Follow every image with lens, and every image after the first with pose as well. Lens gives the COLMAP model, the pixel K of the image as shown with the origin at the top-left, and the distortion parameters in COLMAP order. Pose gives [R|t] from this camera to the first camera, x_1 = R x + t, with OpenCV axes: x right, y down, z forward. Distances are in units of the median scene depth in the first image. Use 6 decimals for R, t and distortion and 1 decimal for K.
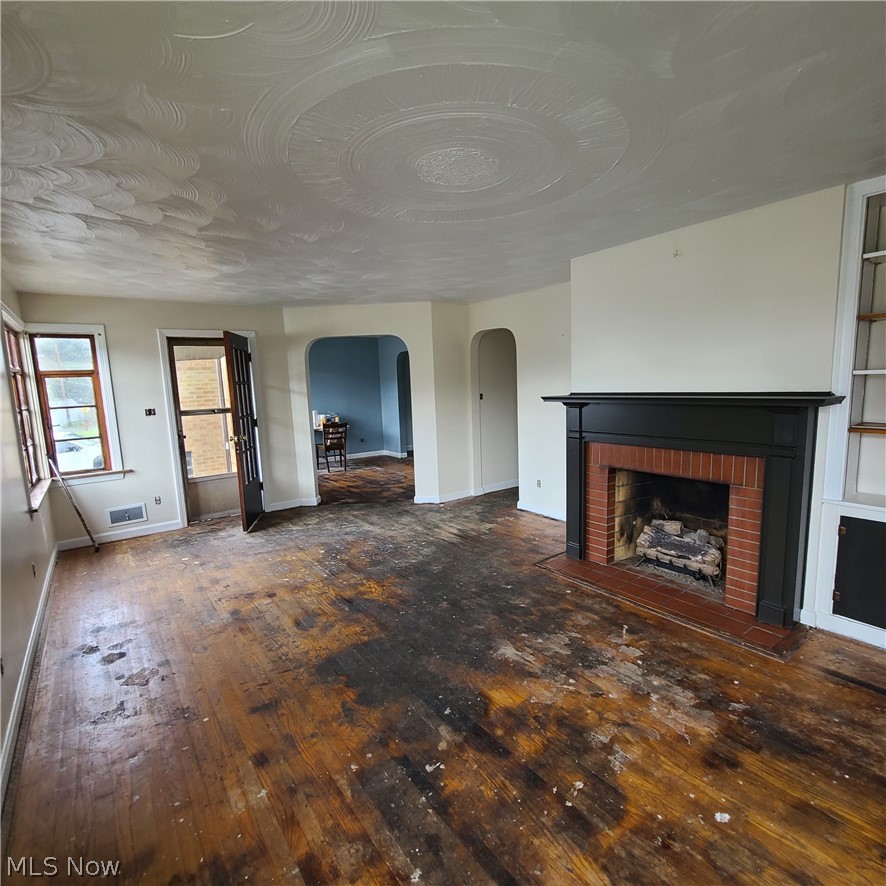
lens RADIAL K [[482.1, 0, 440.6], [0, 482.1, 442.3], [0, 0, 1]] dist [-0.003058, -0.000669]
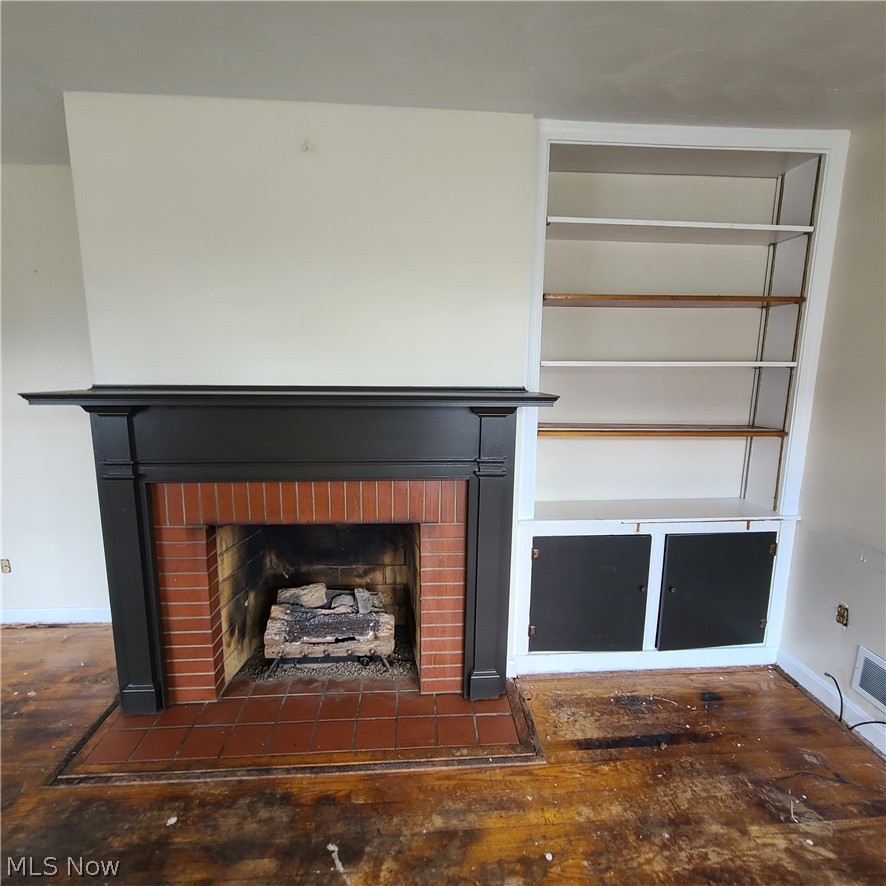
lens RADIAL K [[482.1, 0, 440.6], [0, 482.1, 442.3], [0, 0, 1]] dist [-0.003058, -0.000669]
pose [[0.526254, -0.090396, 0.845509, 0.044590], [0.081087, 0.995137, 0.055924, -0.050364], [-0.846452, 0.039130, 0.531025, 0.508531]]
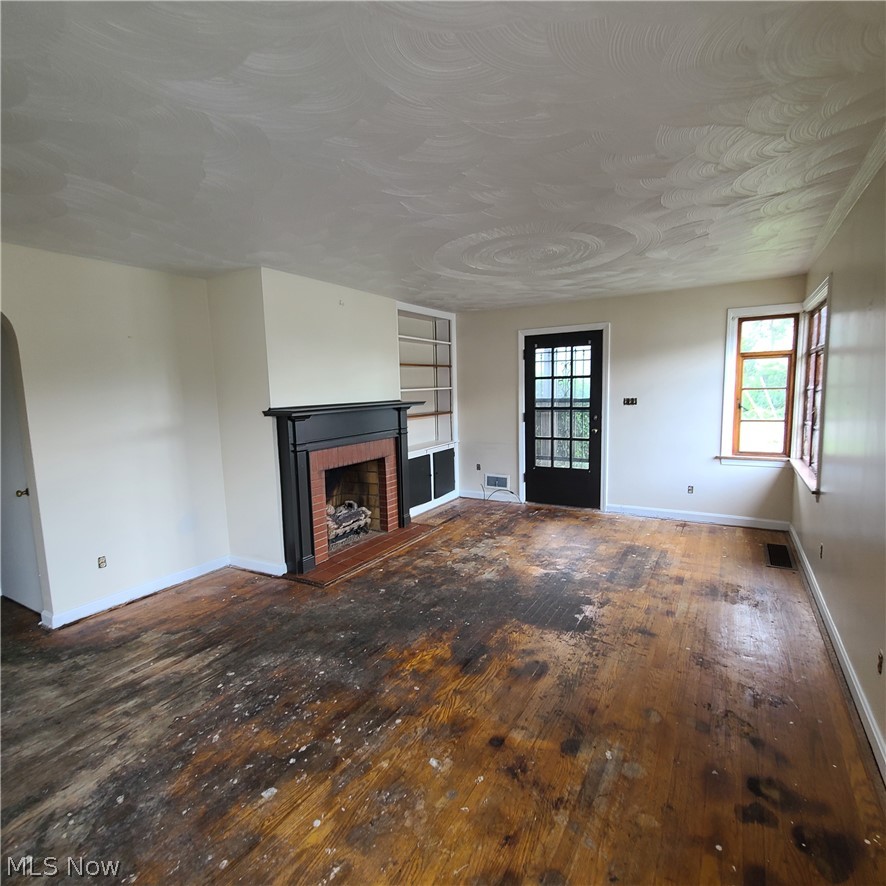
lens RADIAL K [[501.4, 0, 443.0], [0, 501.4, 443.0], [0, 0, 1]] dist [0.004484, 0.001054]
pose [[-0.410386, -0.053317, 0.910352, -0.859904], [0.157916, 0.979052, 0.128529, -0.122415], [-0.898135, 0.196506, -0.393370, 1.234353]]
